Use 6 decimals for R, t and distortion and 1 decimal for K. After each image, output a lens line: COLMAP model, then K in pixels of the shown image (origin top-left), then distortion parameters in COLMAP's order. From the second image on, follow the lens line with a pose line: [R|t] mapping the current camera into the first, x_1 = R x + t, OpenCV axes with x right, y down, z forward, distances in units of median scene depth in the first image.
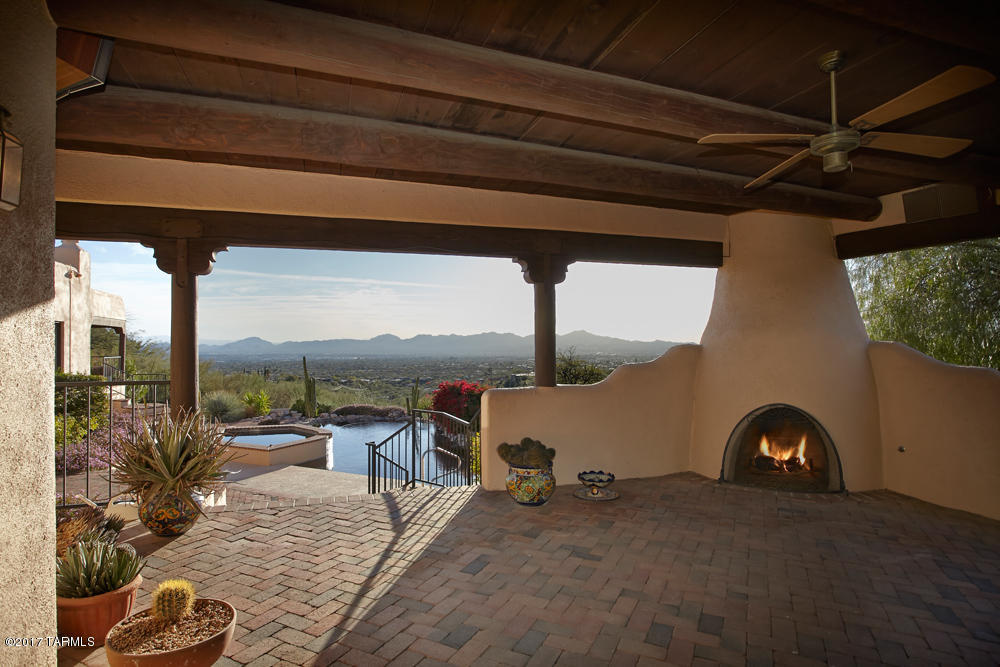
lens RADIAL K [[578.3, 0, 500.5], [0, 578.3, 333.4], [0, 0, 1]] dist [0.000641, 0.000132]
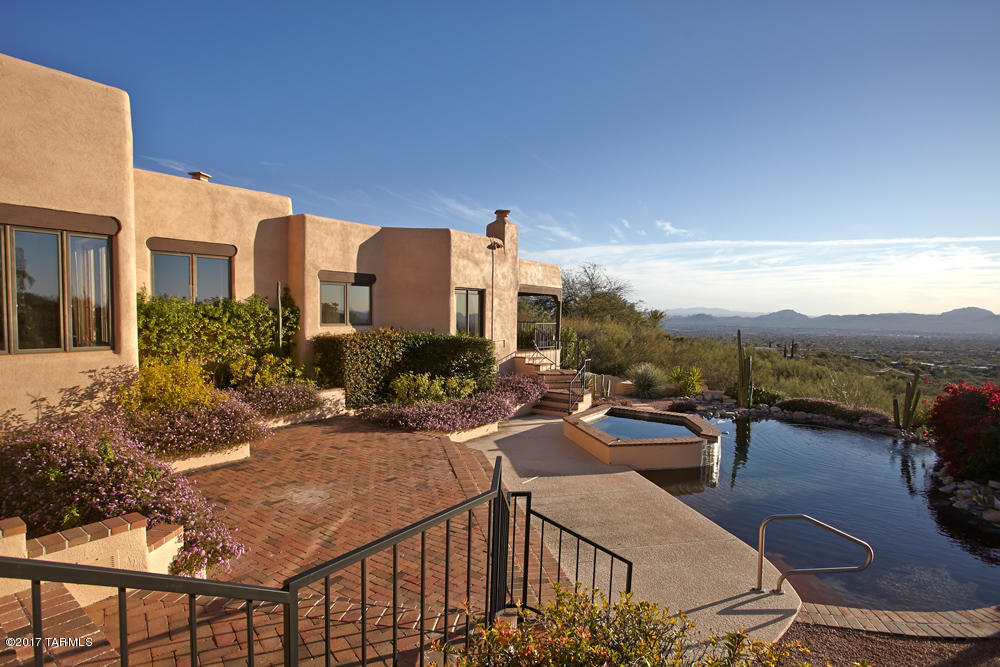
lens RADIAL K [[531.7, 0, 499.2], [0, 531.7, 334.1], [0, 0, 1]] dist [0.002098, 0.001235]
pose [[0.584271, 0.045211, -0.810299, 0.060223], [-0.004080, 0.998598, 0.052776, 0.008235], [0.811549, -0.027529, 0.583636, 0.291828]]
